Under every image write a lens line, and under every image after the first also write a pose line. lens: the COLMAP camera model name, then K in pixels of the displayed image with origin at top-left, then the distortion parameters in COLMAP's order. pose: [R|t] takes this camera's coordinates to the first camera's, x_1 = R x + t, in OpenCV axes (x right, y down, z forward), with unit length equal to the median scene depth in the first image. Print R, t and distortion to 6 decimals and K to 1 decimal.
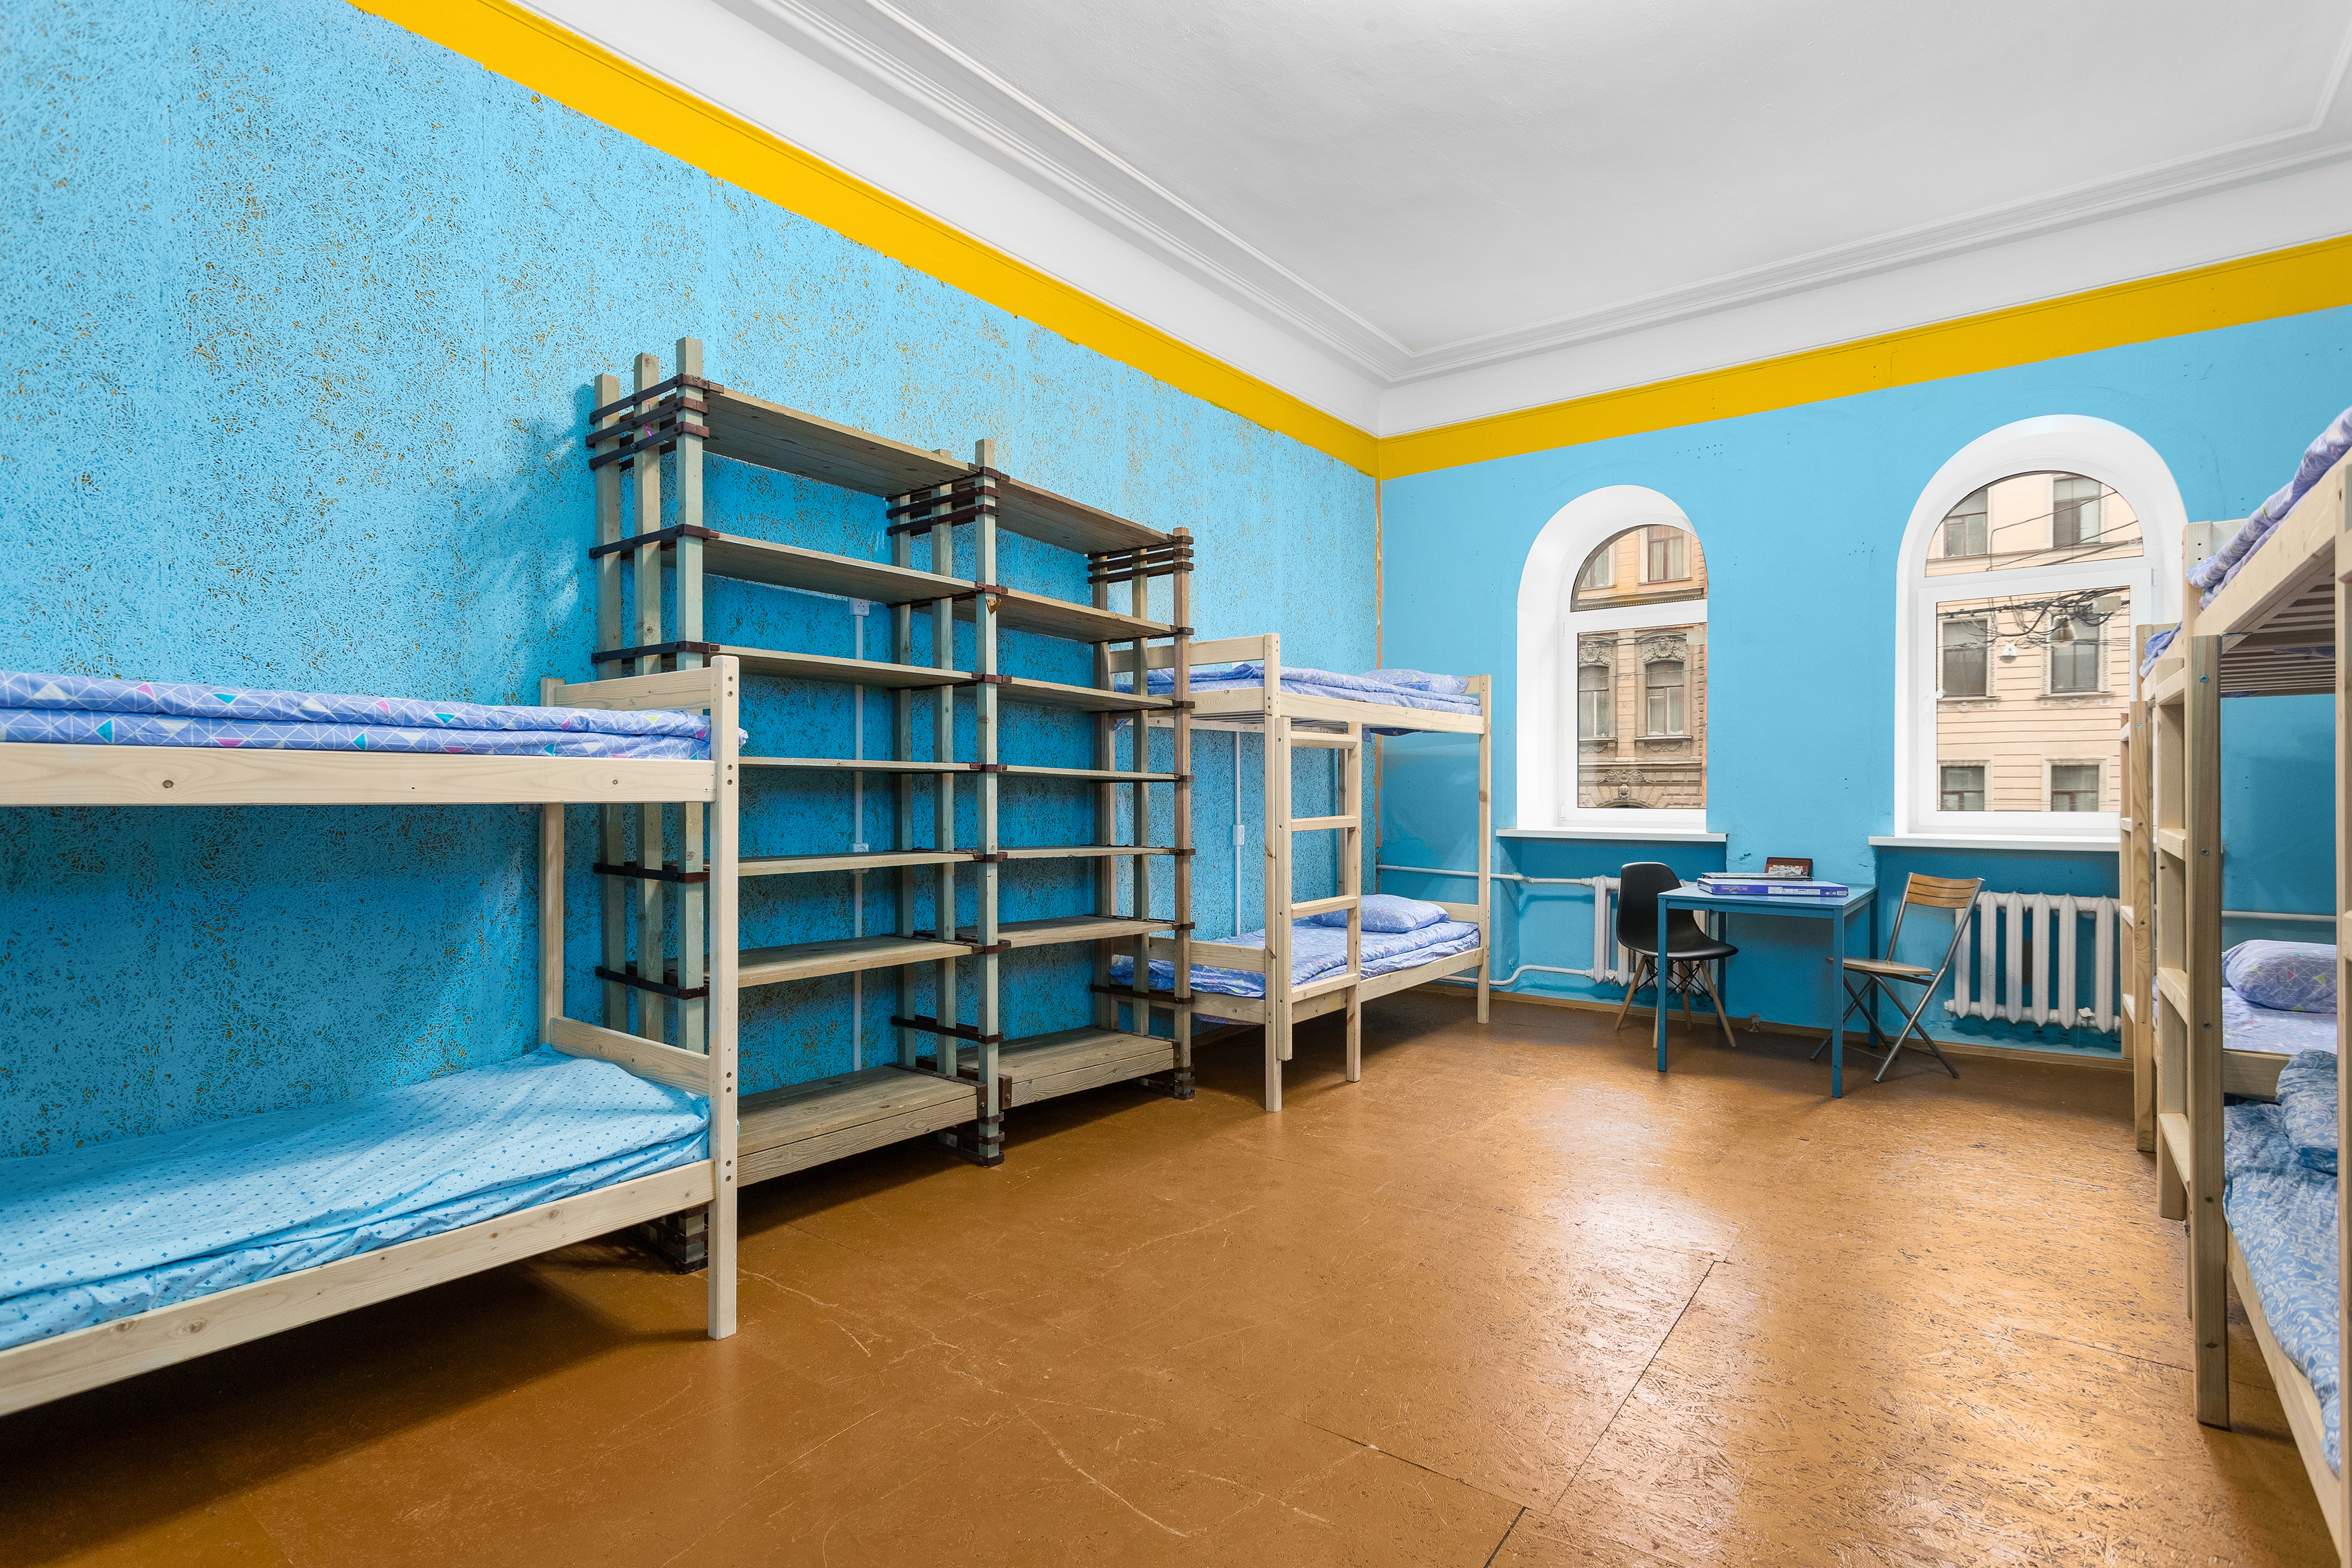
lens RADIAL K [[1131.8, 0, 1176.0], [0, 1131.8, 784.0], [0, 0, 1]] dist [0.000798, 0.000083]
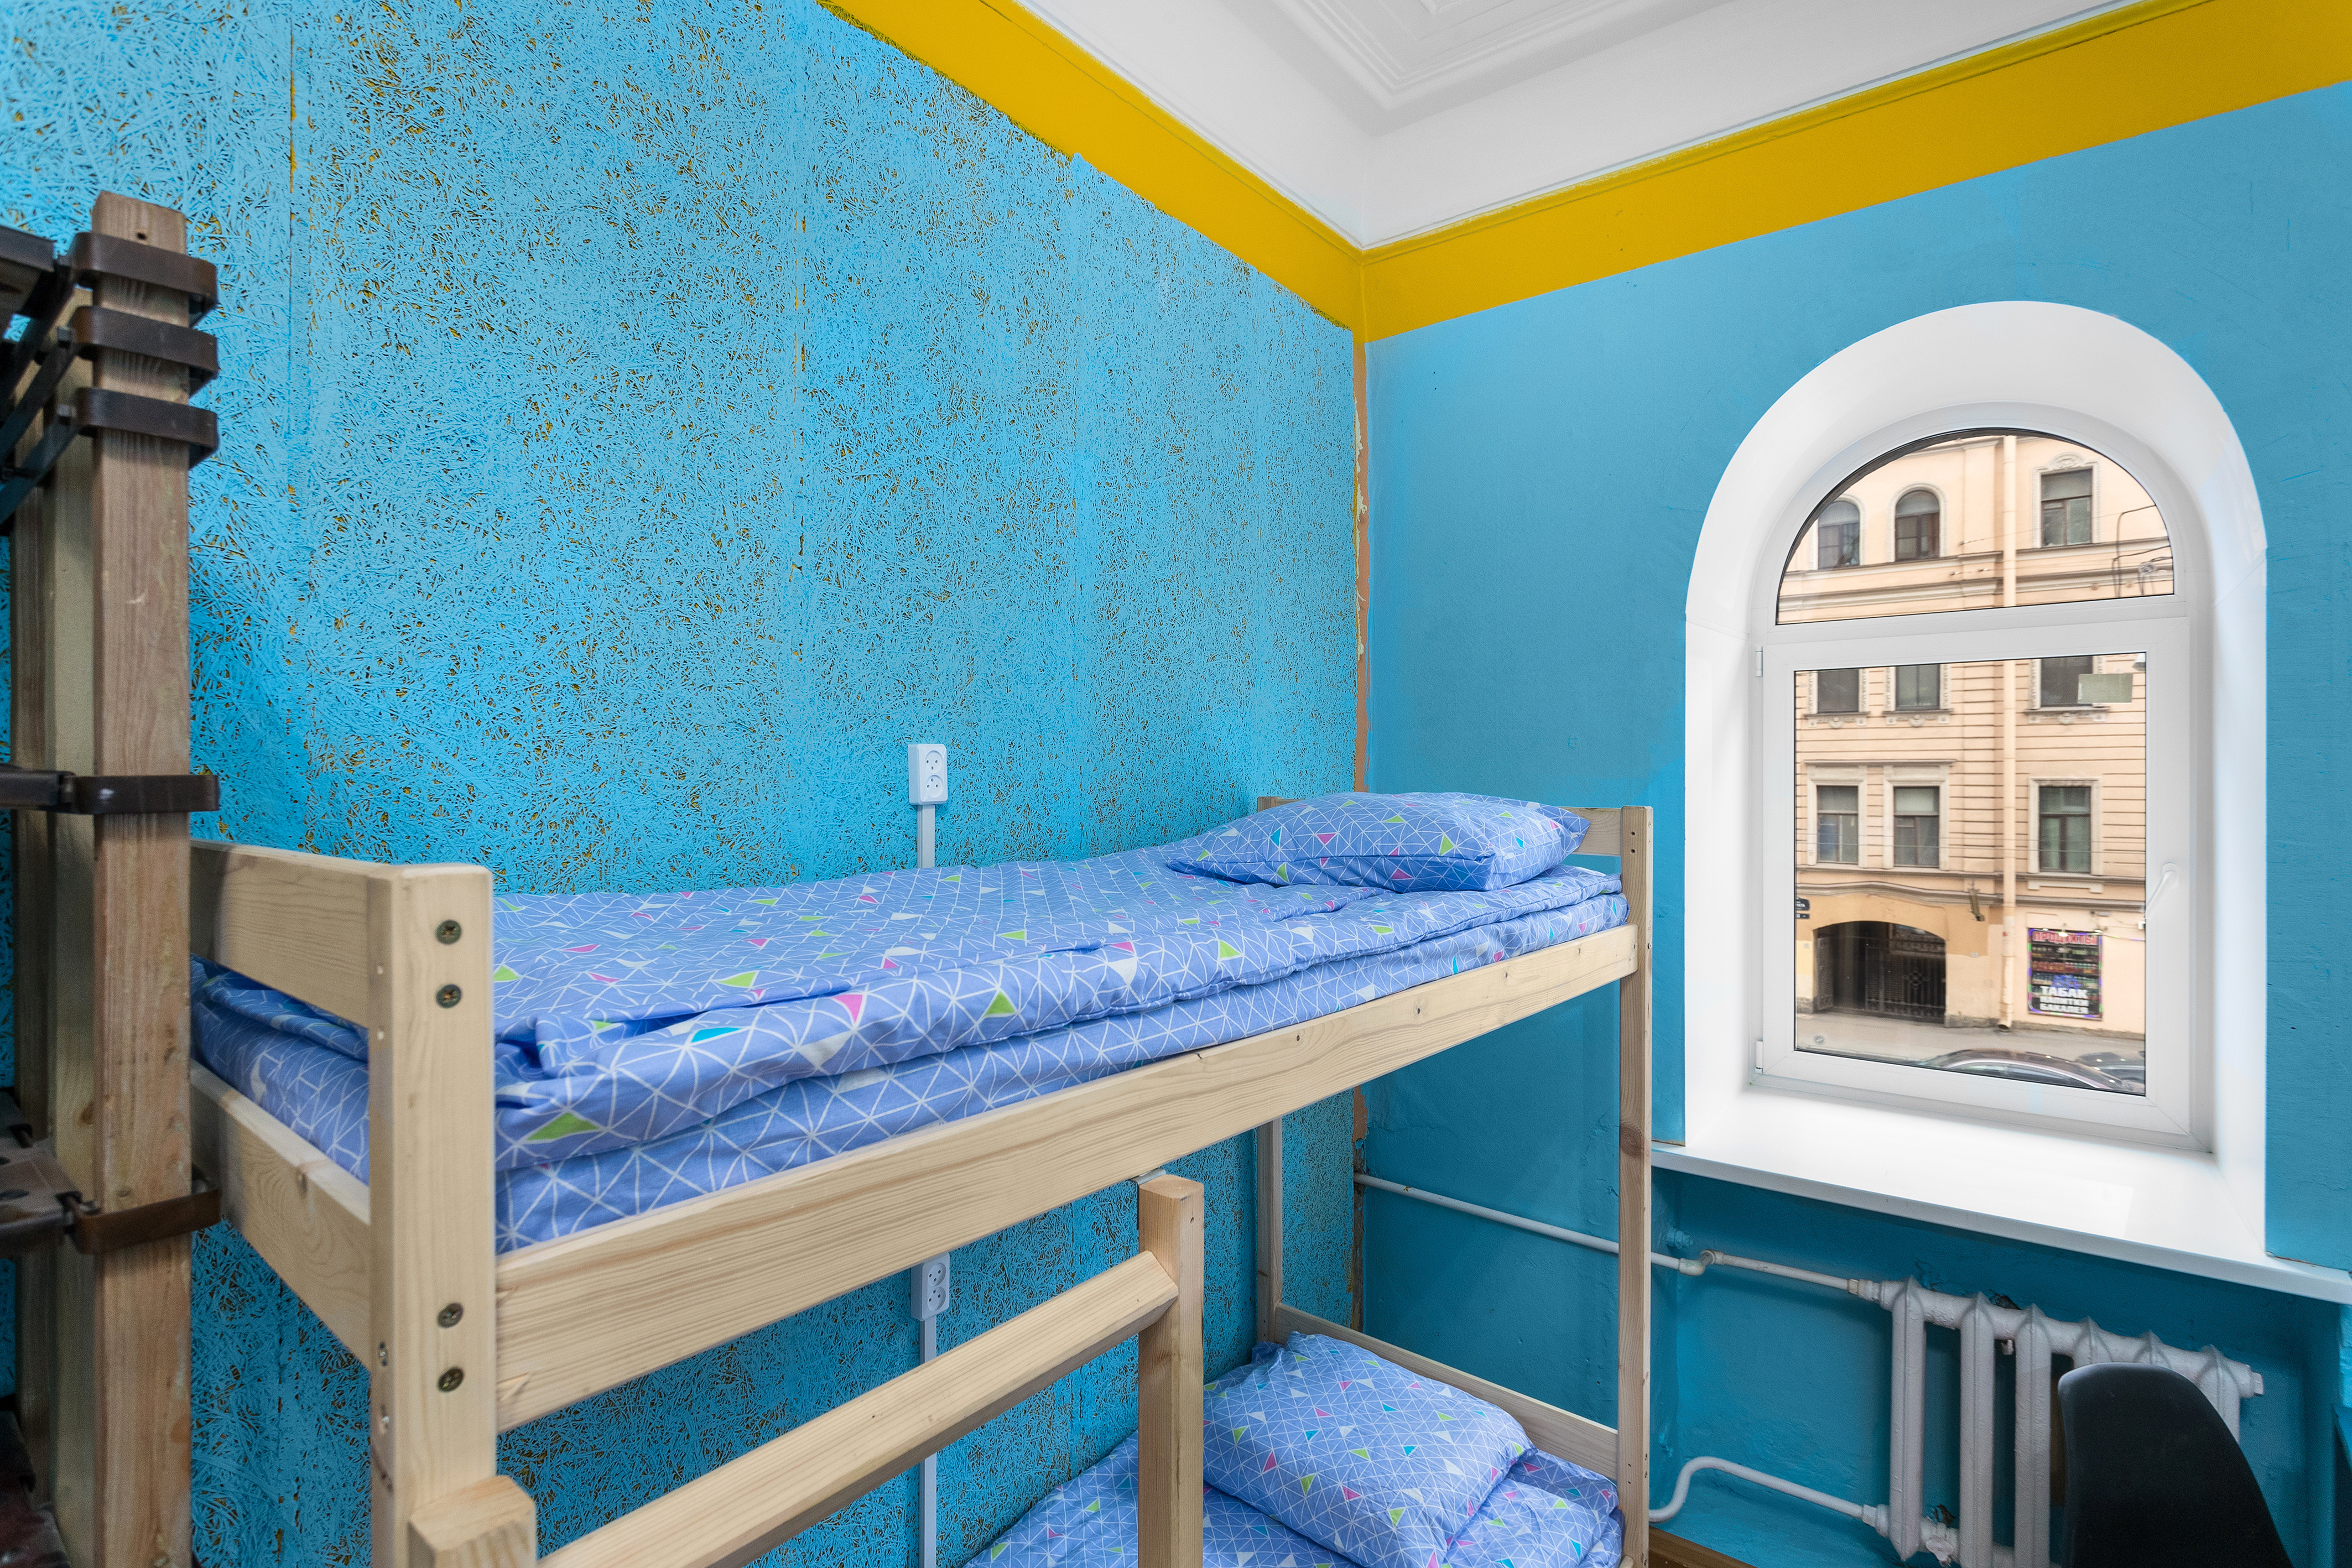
lens RADIAL K [[1109.6, 0, 1176.0], [0, 1109.6, 784.0], [0, 0, 1]] dist [-0.001702, -0.000209]
pose [[0.999826, -0.000238, -0.018642, 0.128990], [0.000329, 0.999988, 0.004866, -0.103408], [0.018640, -0.004871, 0.999814, 0.628704]]
